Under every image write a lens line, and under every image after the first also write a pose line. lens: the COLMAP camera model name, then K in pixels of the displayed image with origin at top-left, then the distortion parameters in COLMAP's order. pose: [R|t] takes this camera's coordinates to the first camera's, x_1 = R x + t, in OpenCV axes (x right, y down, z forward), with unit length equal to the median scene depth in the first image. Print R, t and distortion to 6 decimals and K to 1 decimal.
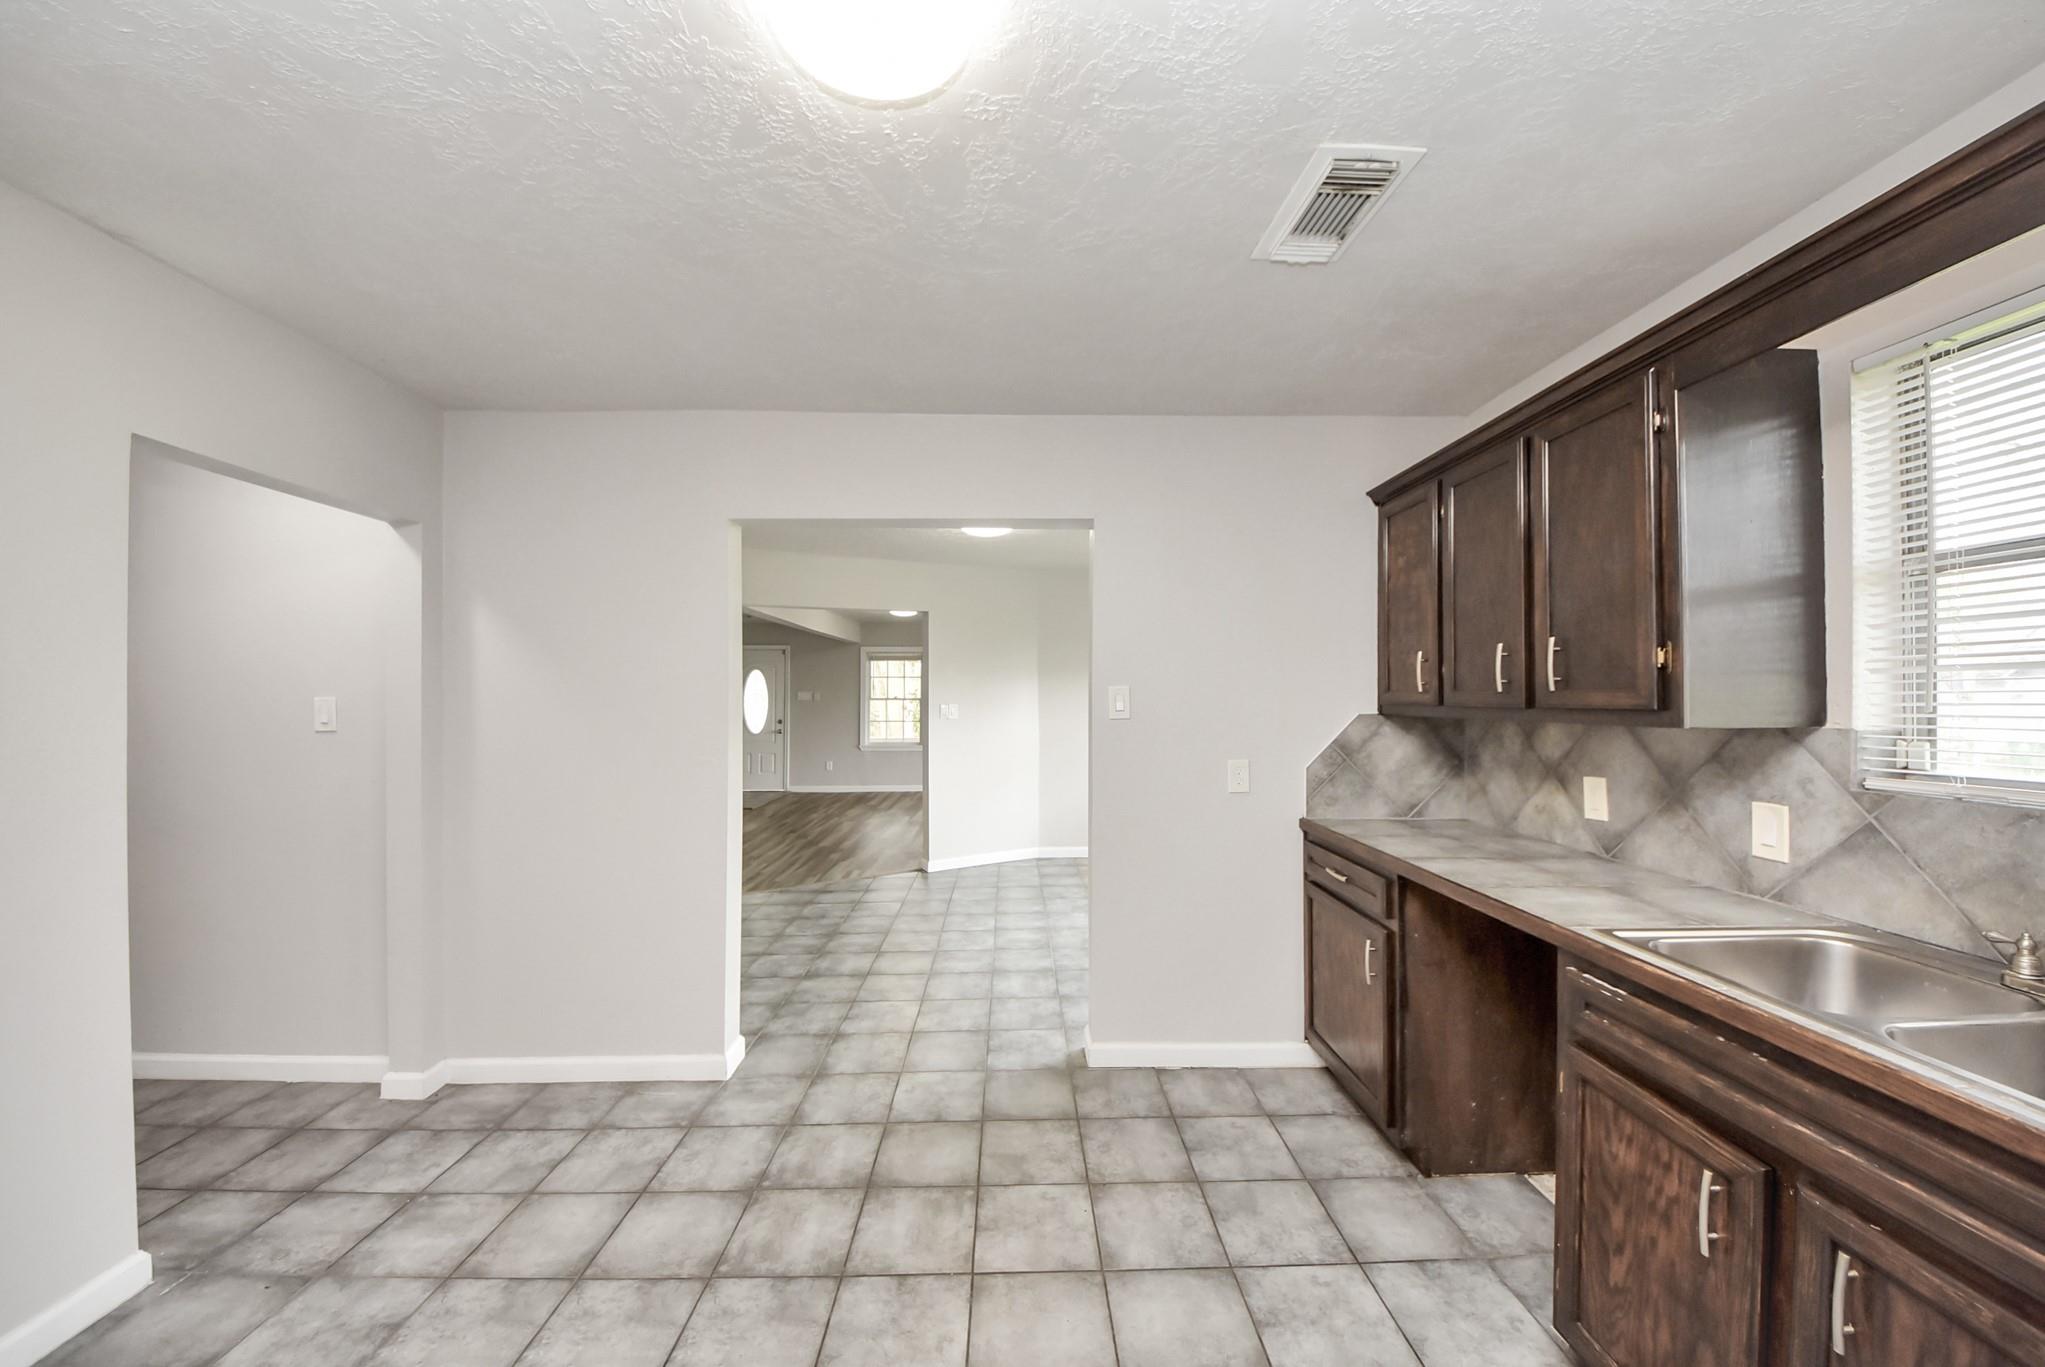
lens RADIAL K [[733.1, 0, 1023.9], [0, 733.1, 687.5], [0, 0, 1]] dist [0.045232, -0.028629]
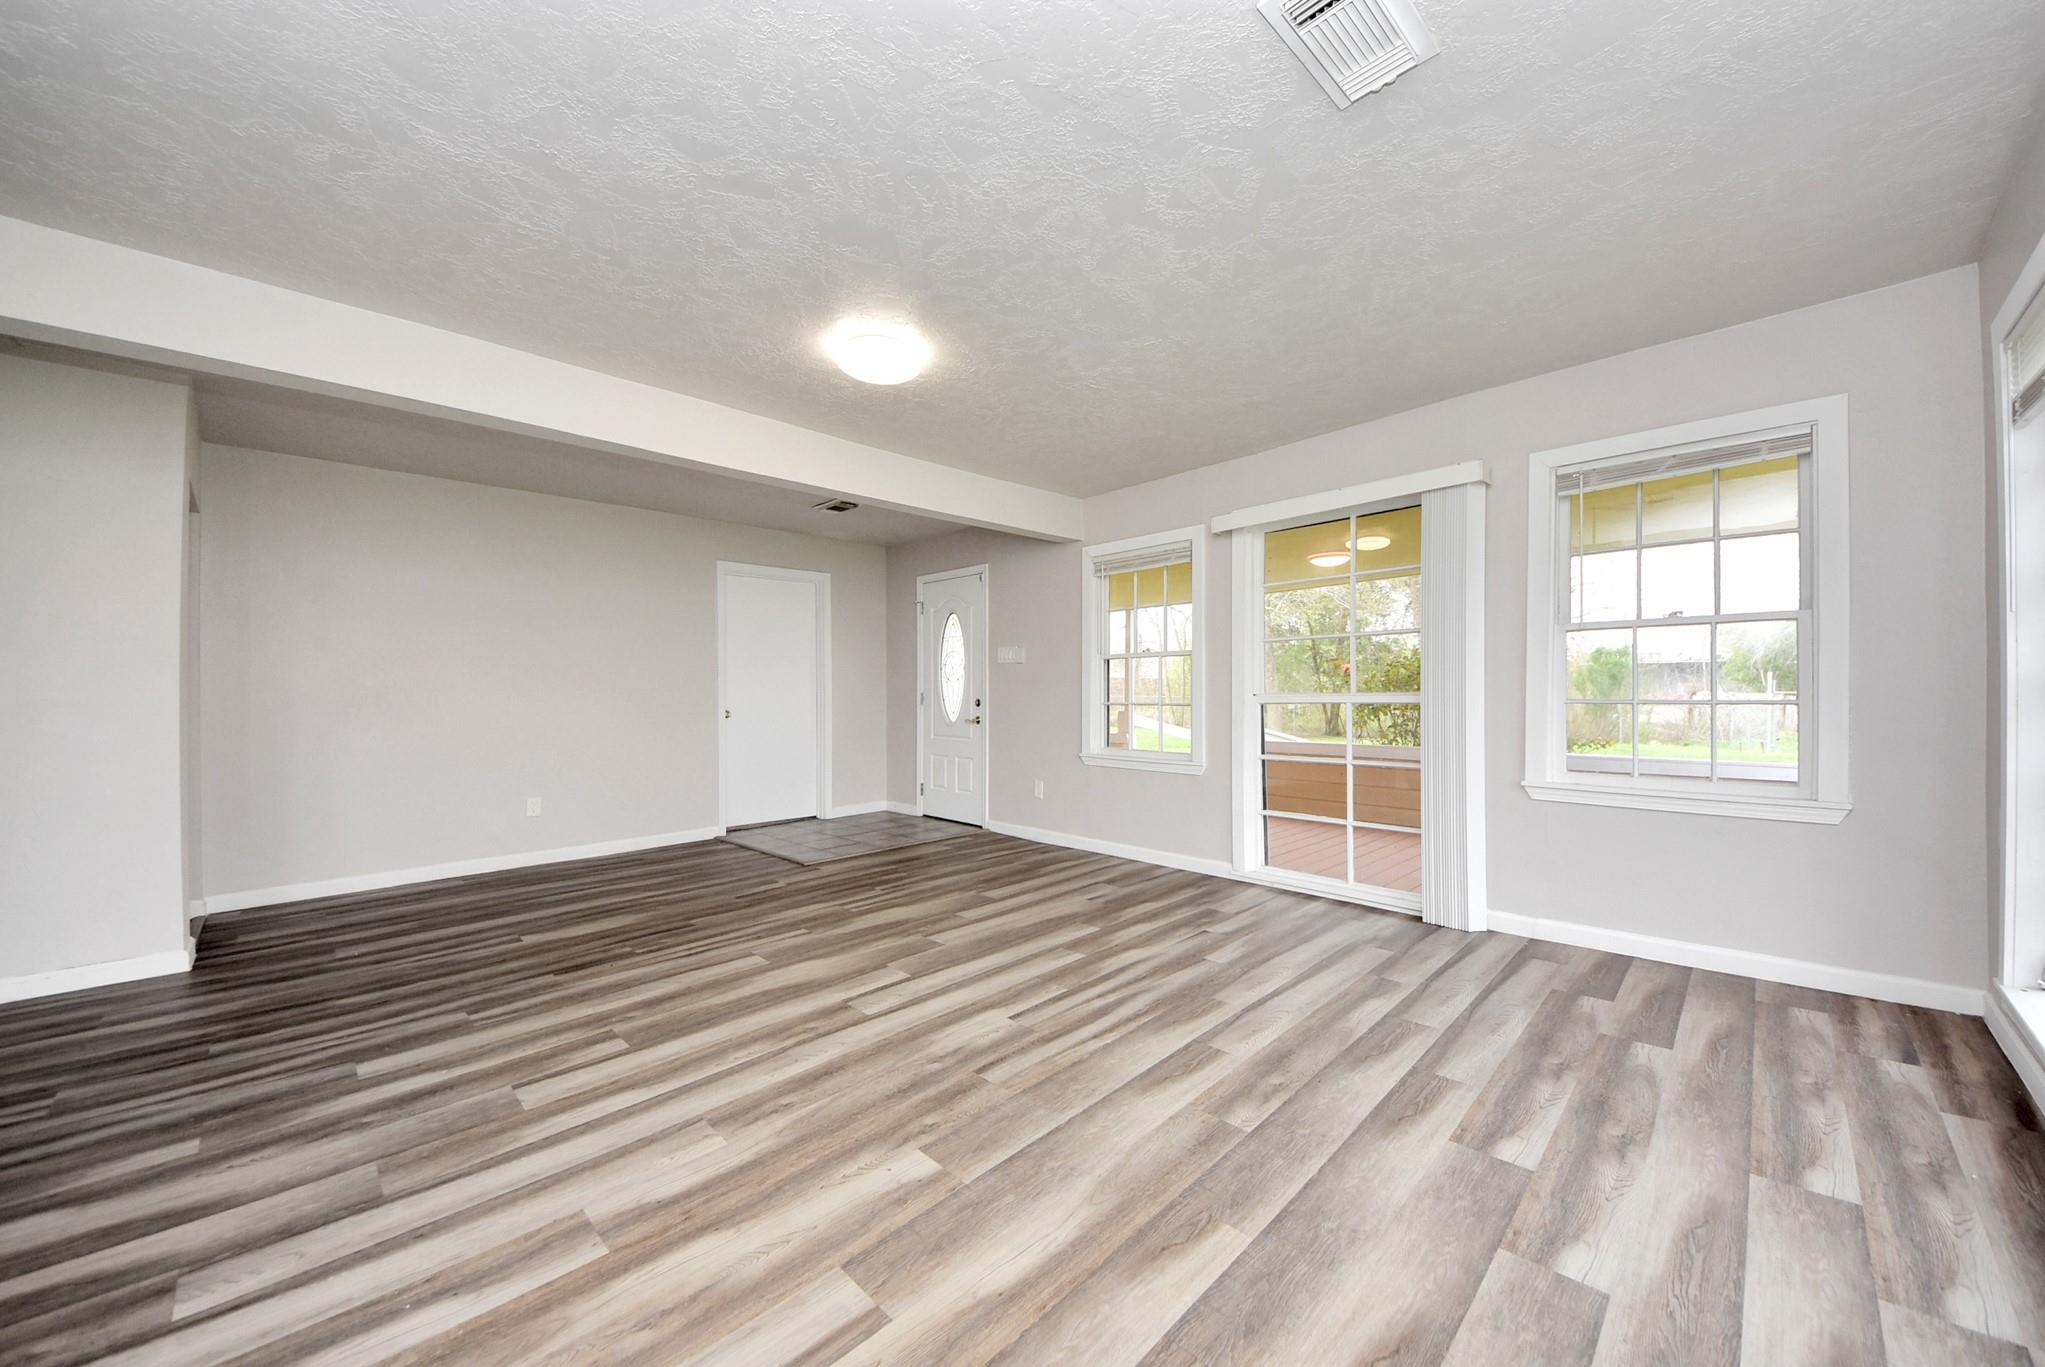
lens RADIAL K [[733.1, 0, 1023.9], [0, 733.1, 687.5], [0, 0, 1]] dist [0.045232, -0.028629]
pose [[0.673560, -0.004066, -0.739122, 0.383607], [0.007416, 0.999972, 0.001257, 0.133934], [0.739096, -0.006328, 0.673571, 2.575110]]
